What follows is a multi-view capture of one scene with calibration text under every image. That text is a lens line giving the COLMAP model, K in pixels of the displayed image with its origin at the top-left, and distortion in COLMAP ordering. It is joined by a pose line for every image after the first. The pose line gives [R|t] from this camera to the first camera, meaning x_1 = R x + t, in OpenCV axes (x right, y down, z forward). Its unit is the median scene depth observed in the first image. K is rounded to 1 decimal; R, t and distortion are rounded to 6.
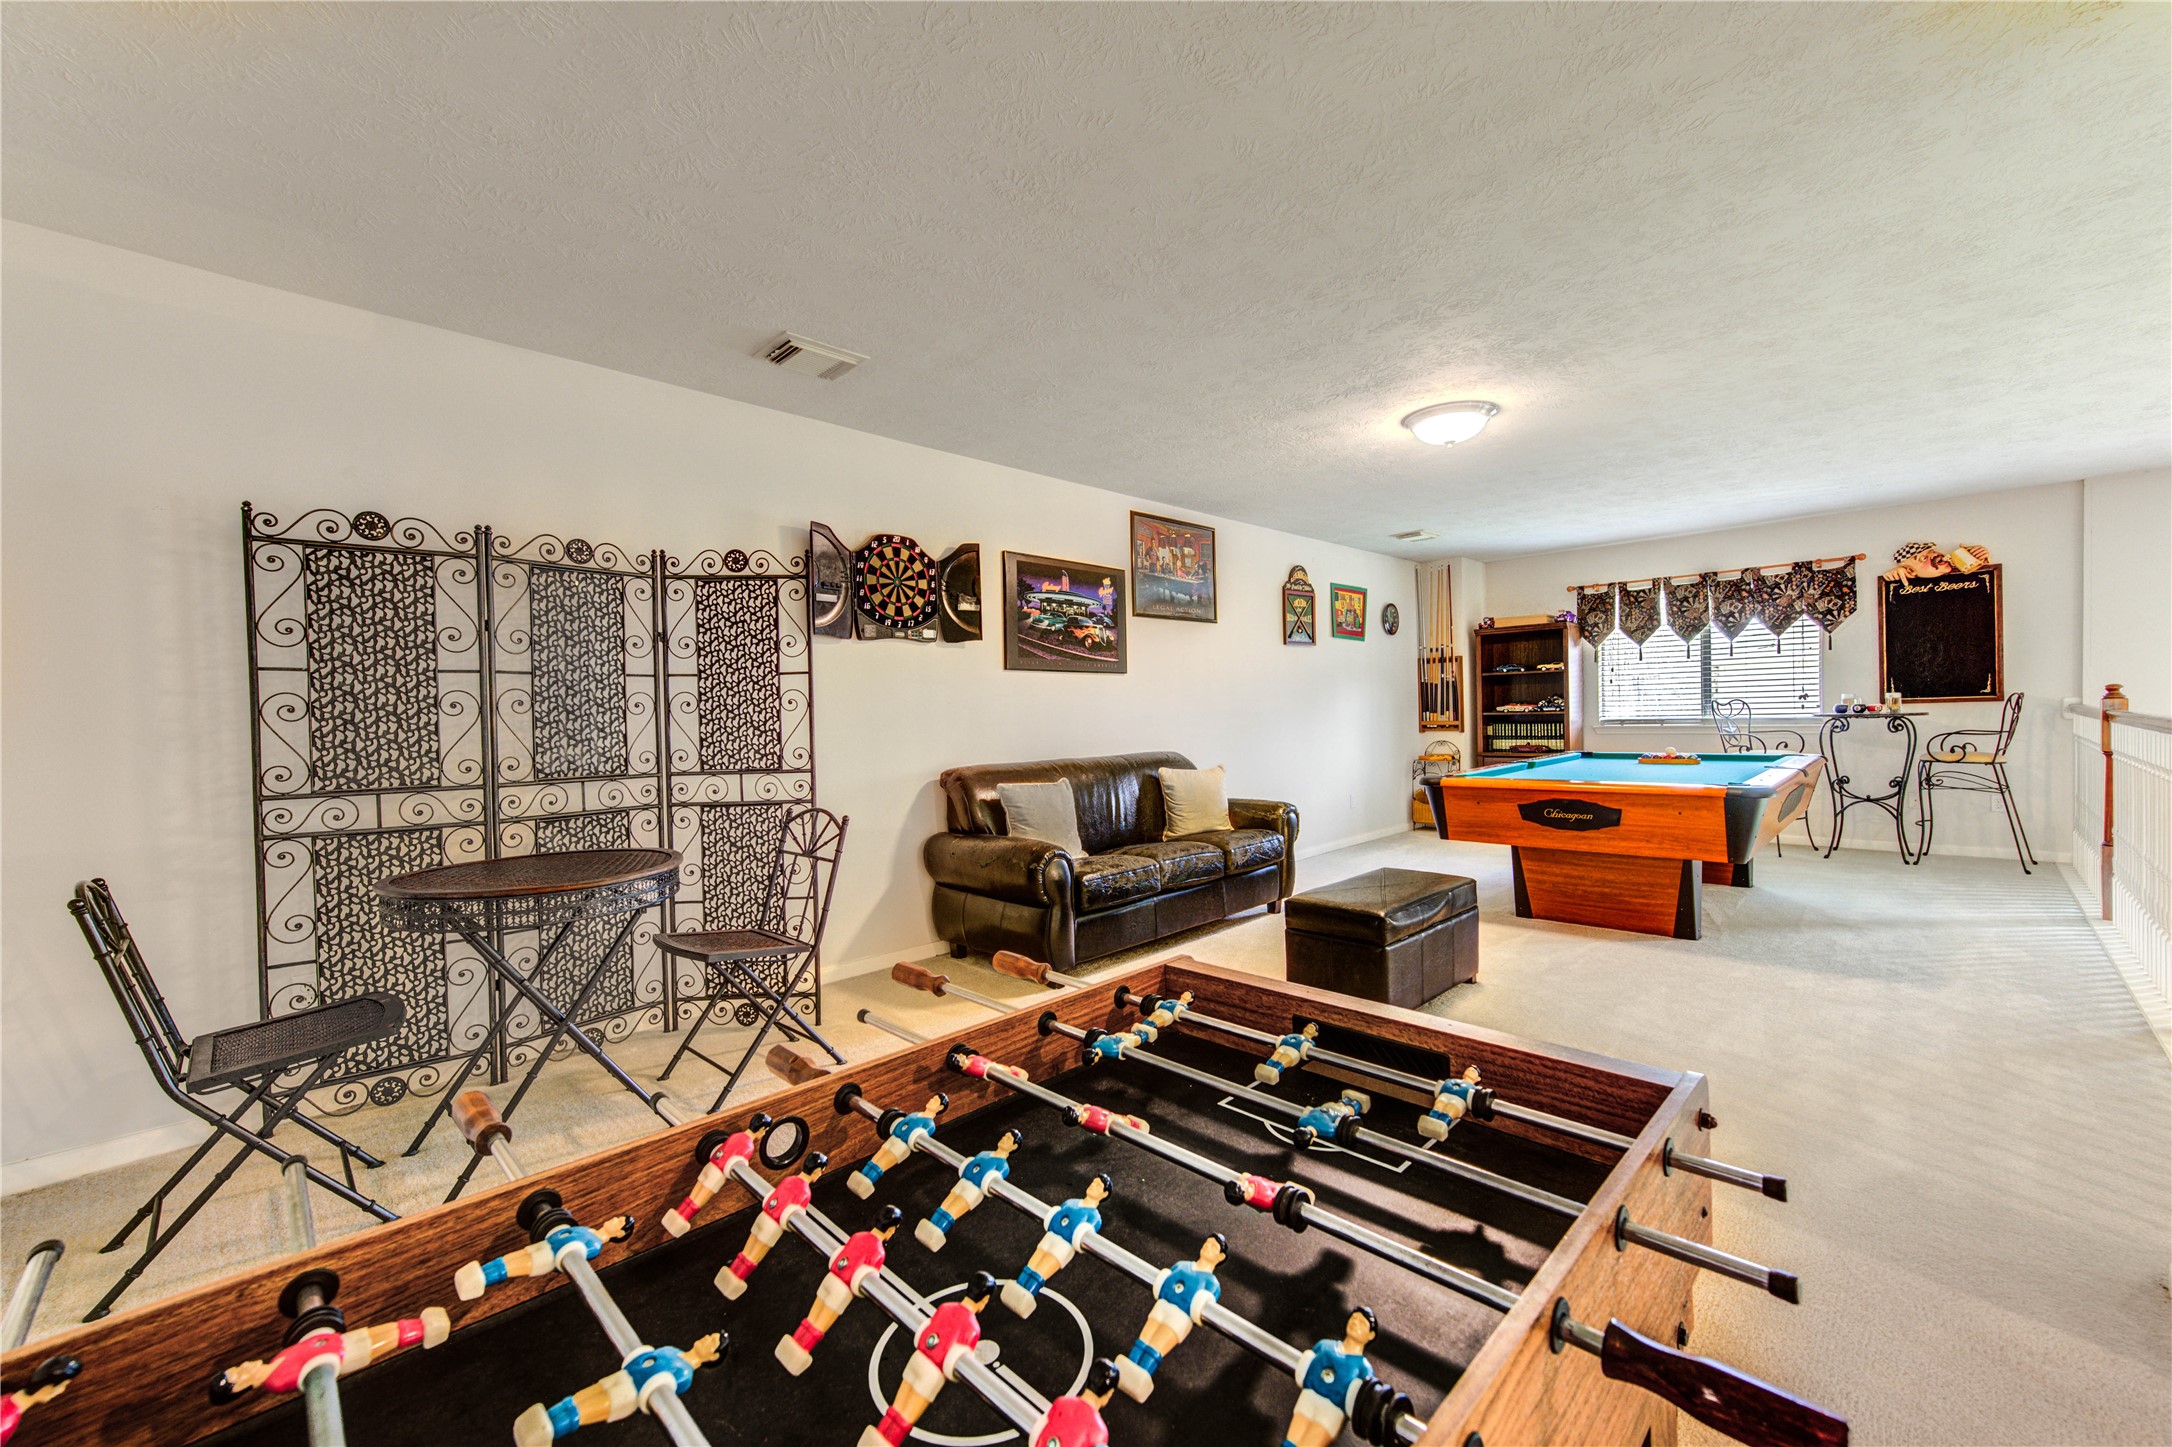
lens RADIAL K [[850.3, 0, 1083.4], [0, 850.3, 727.4], [0, 0, 1]] dist [0.001314, 0.000054]
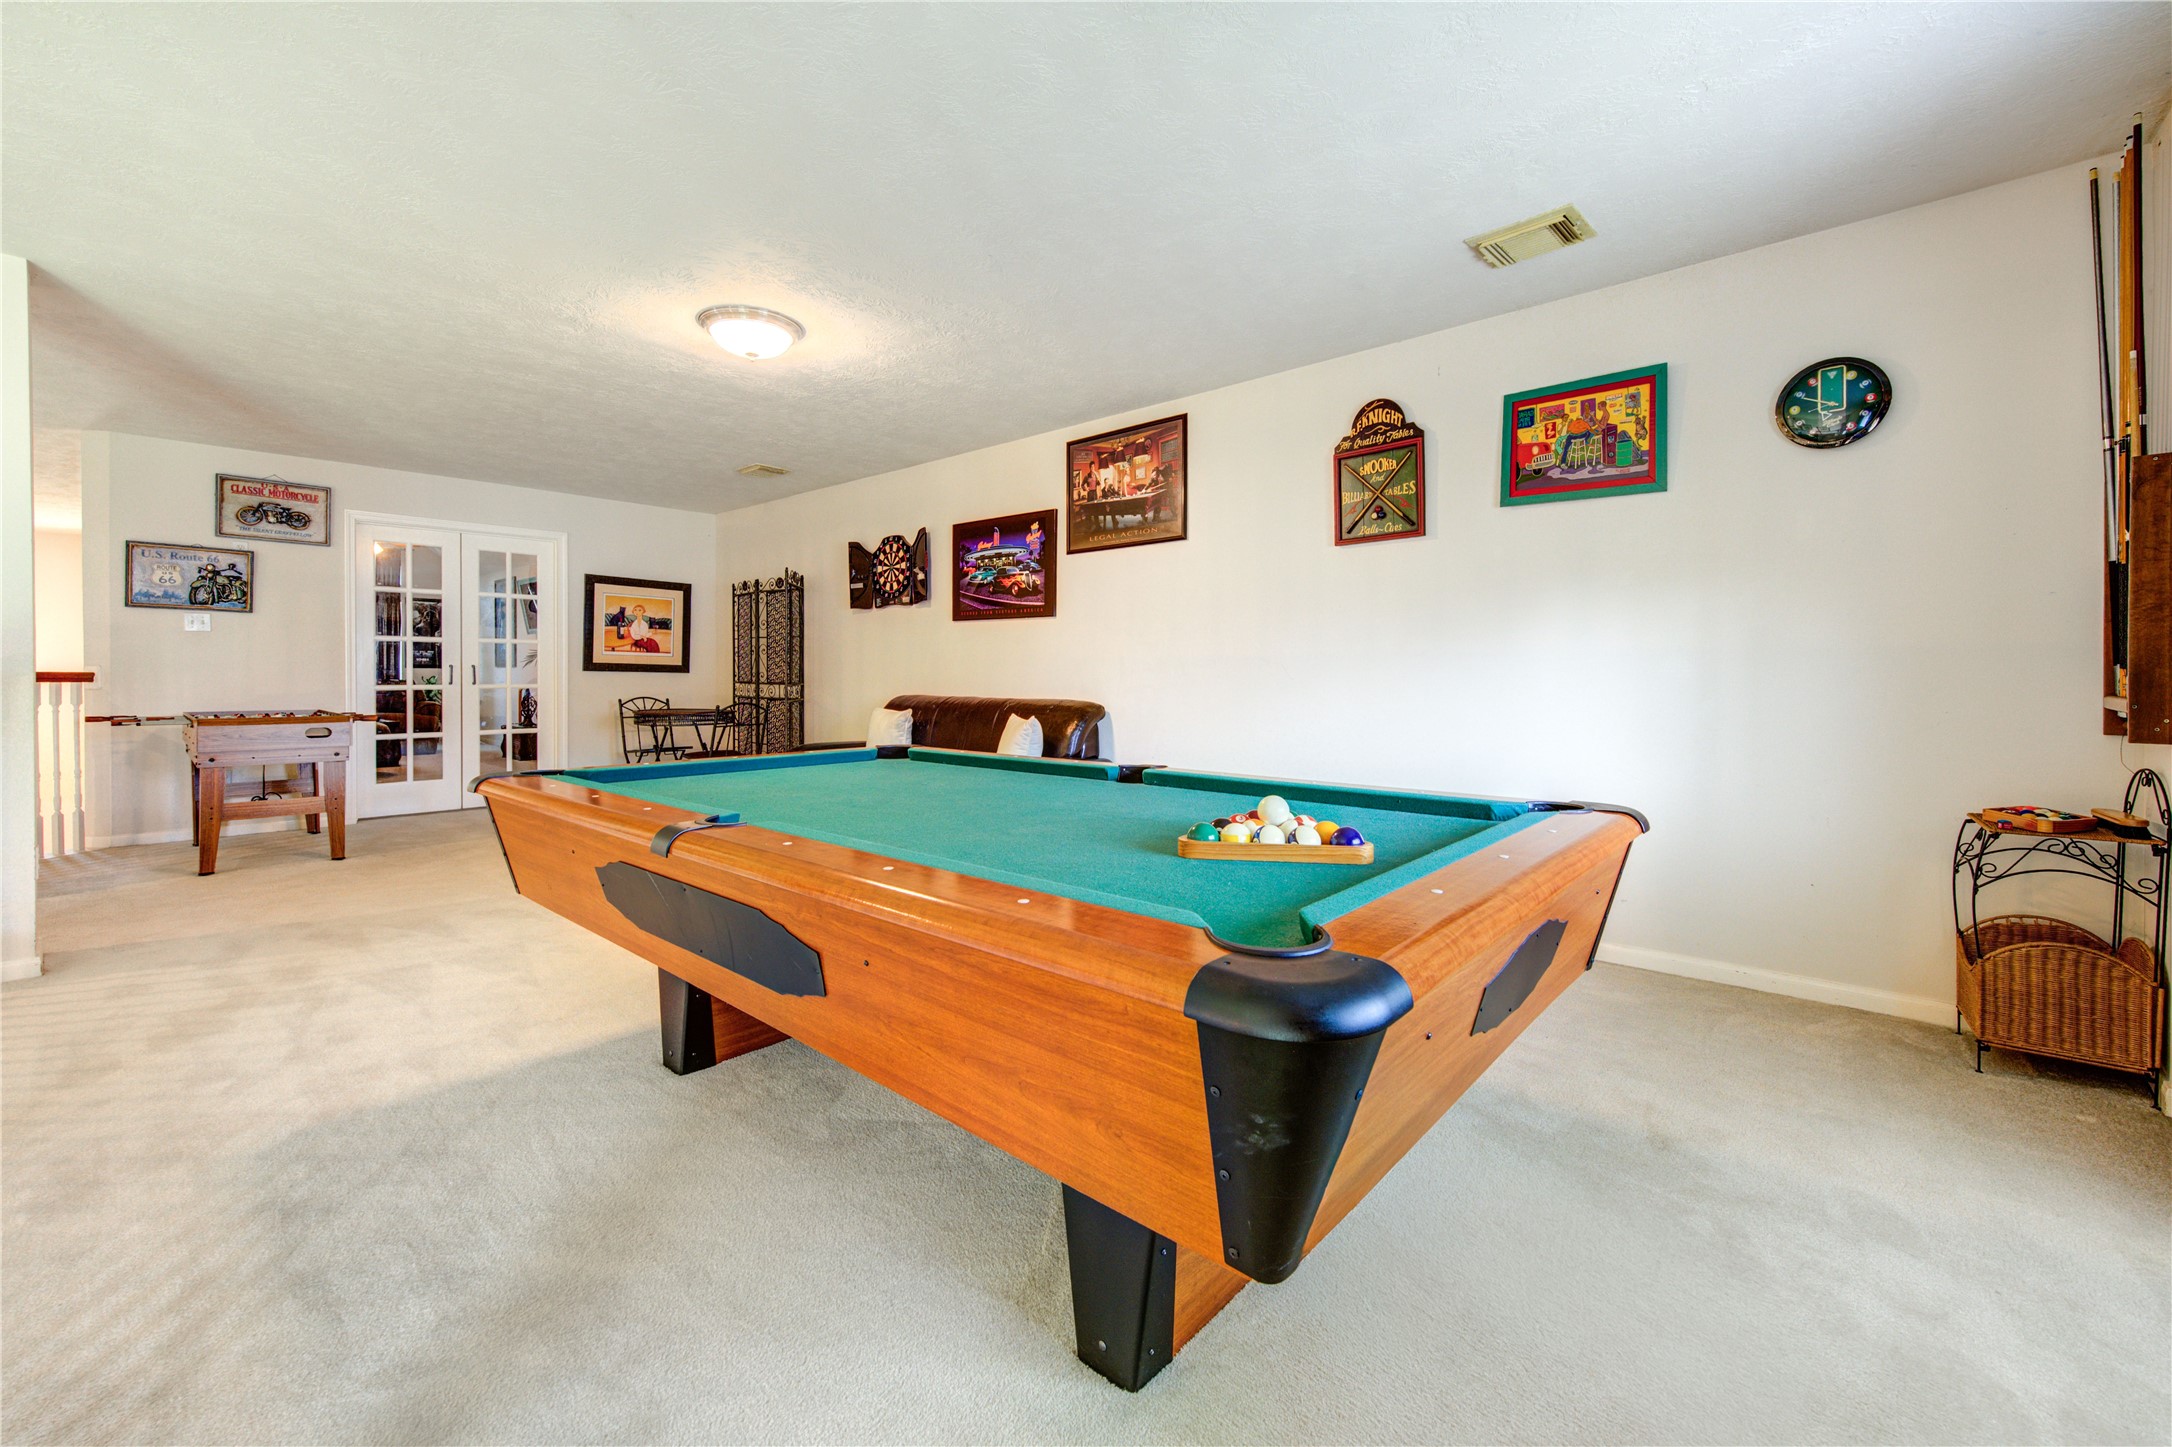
lens RADIAL K [[875.2, 0, 1086.3], [0, 875.2, 689.5], [0, 0, 1]] dist [0.001186, -0.000010]
pose [[0.065329, 0.046039, -0.996801, 1.315951], [-0.018727, 0.998816, 0.044904, -0.031864], [0.997688, 0.015734, 0.066114, 1.218942]]
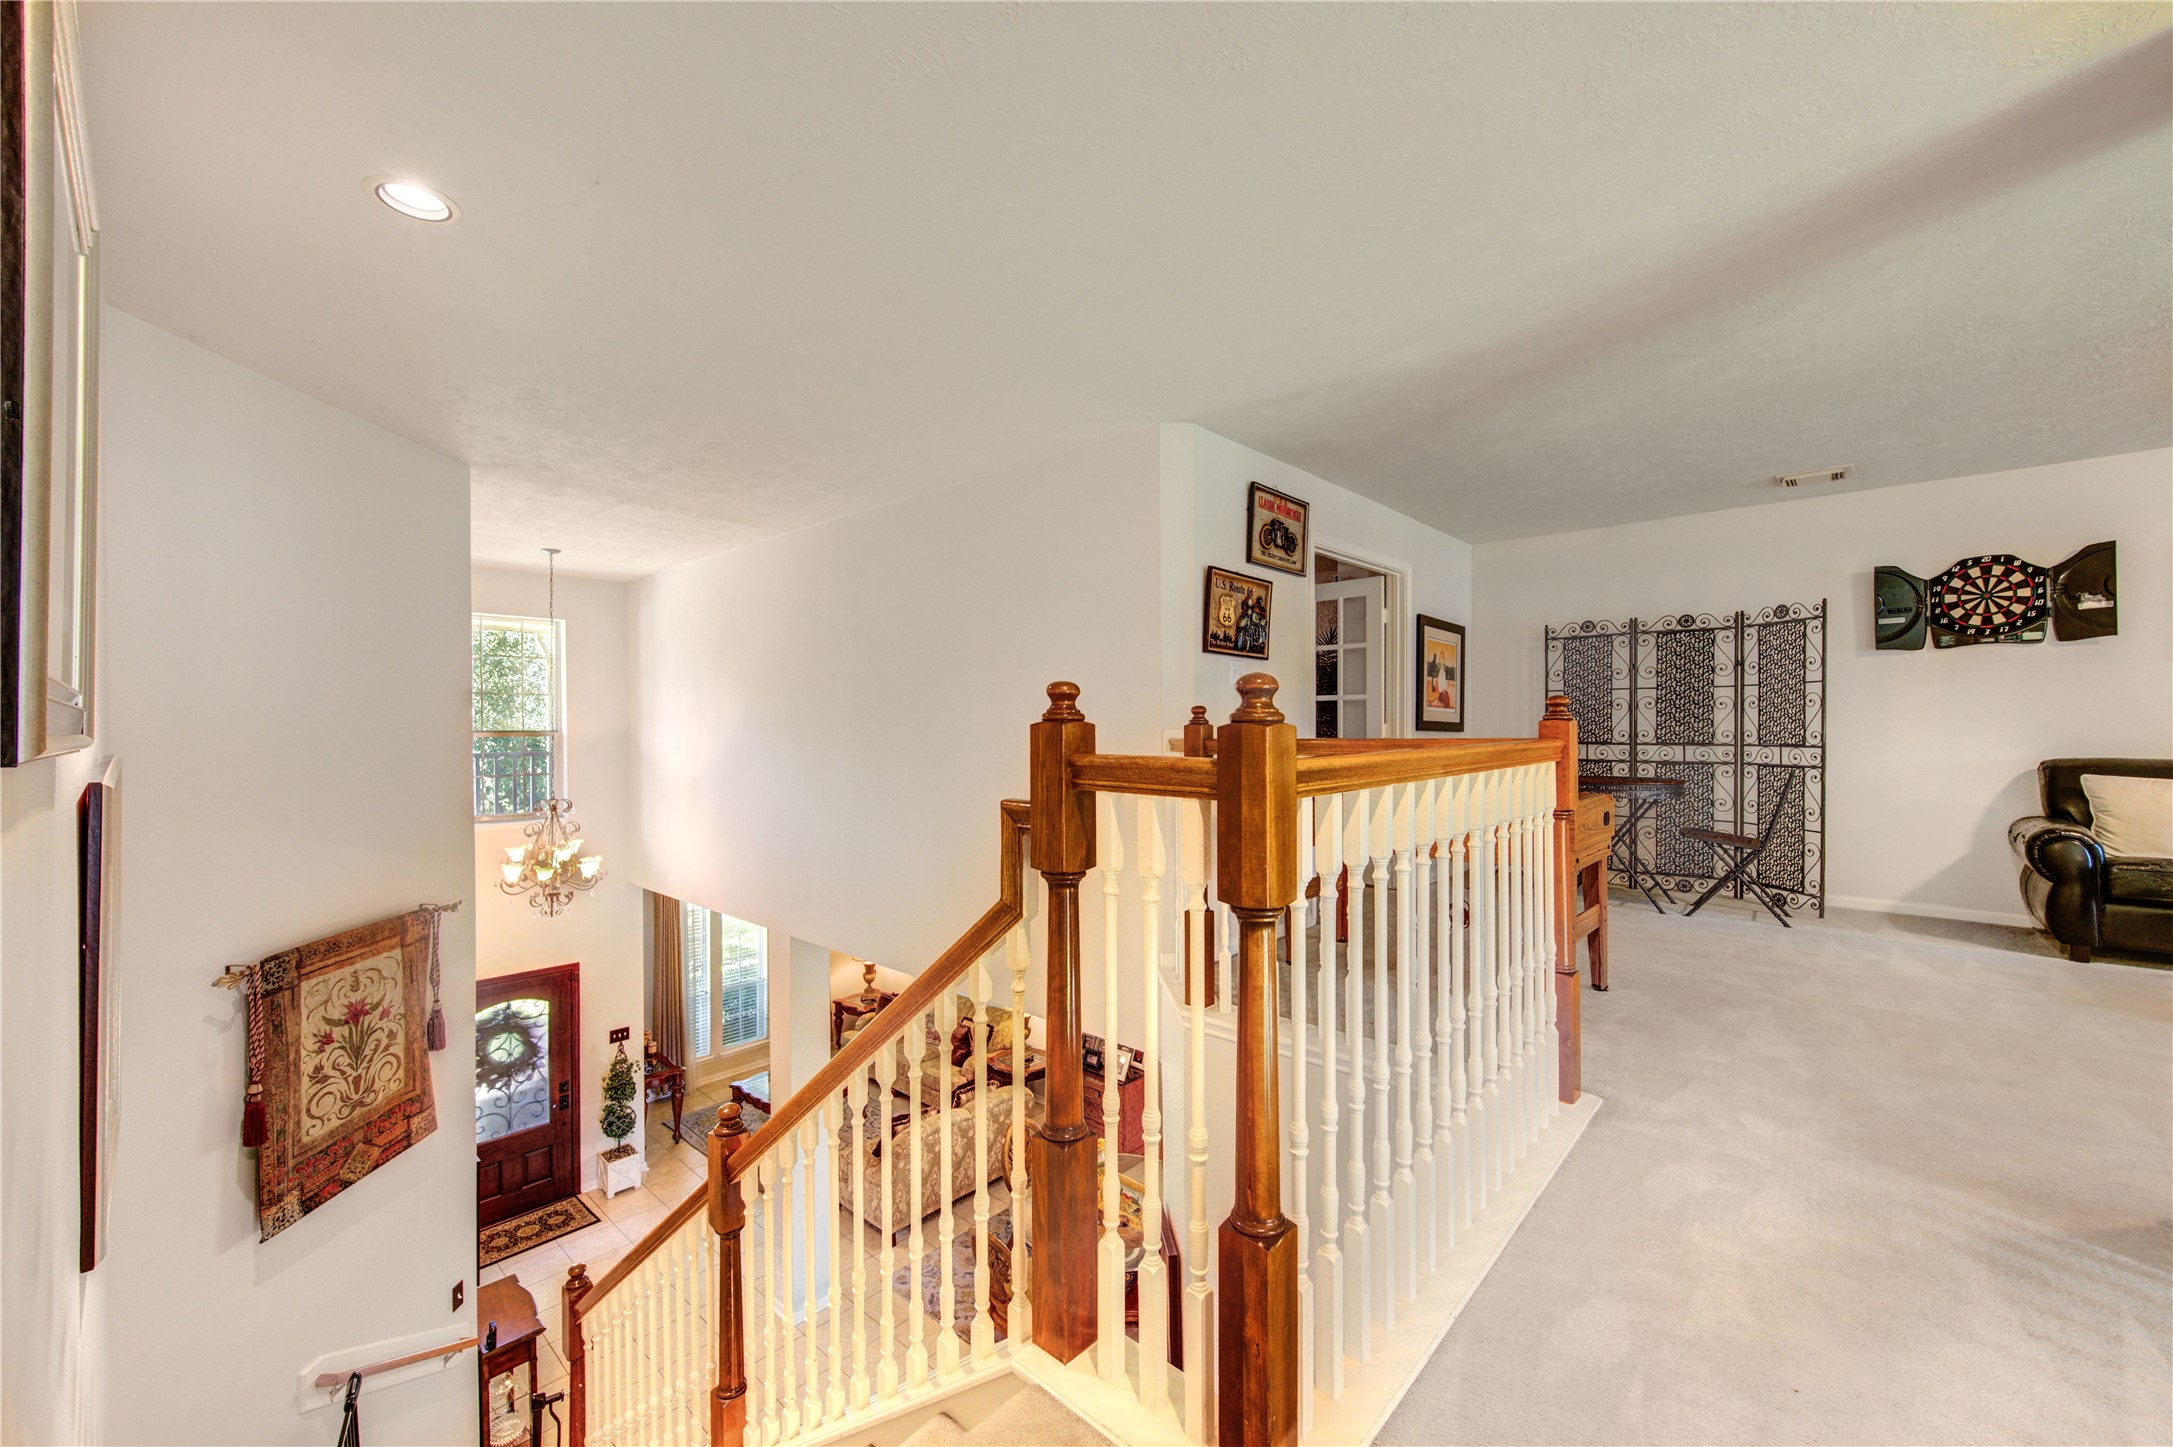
lens RADIAL K [[850.7, 0, 1083.9], [0, 850.7, 727.4], [0, 0, 1]] dist [0.001314, 0.000054]
pose [[0.050214, 0.025271, -0.998419, 0.879203], [-0.008988, 0.999651, 0.024851, -0.007154], [0.998698, 0.007726, 0.050423, -0.294709]]
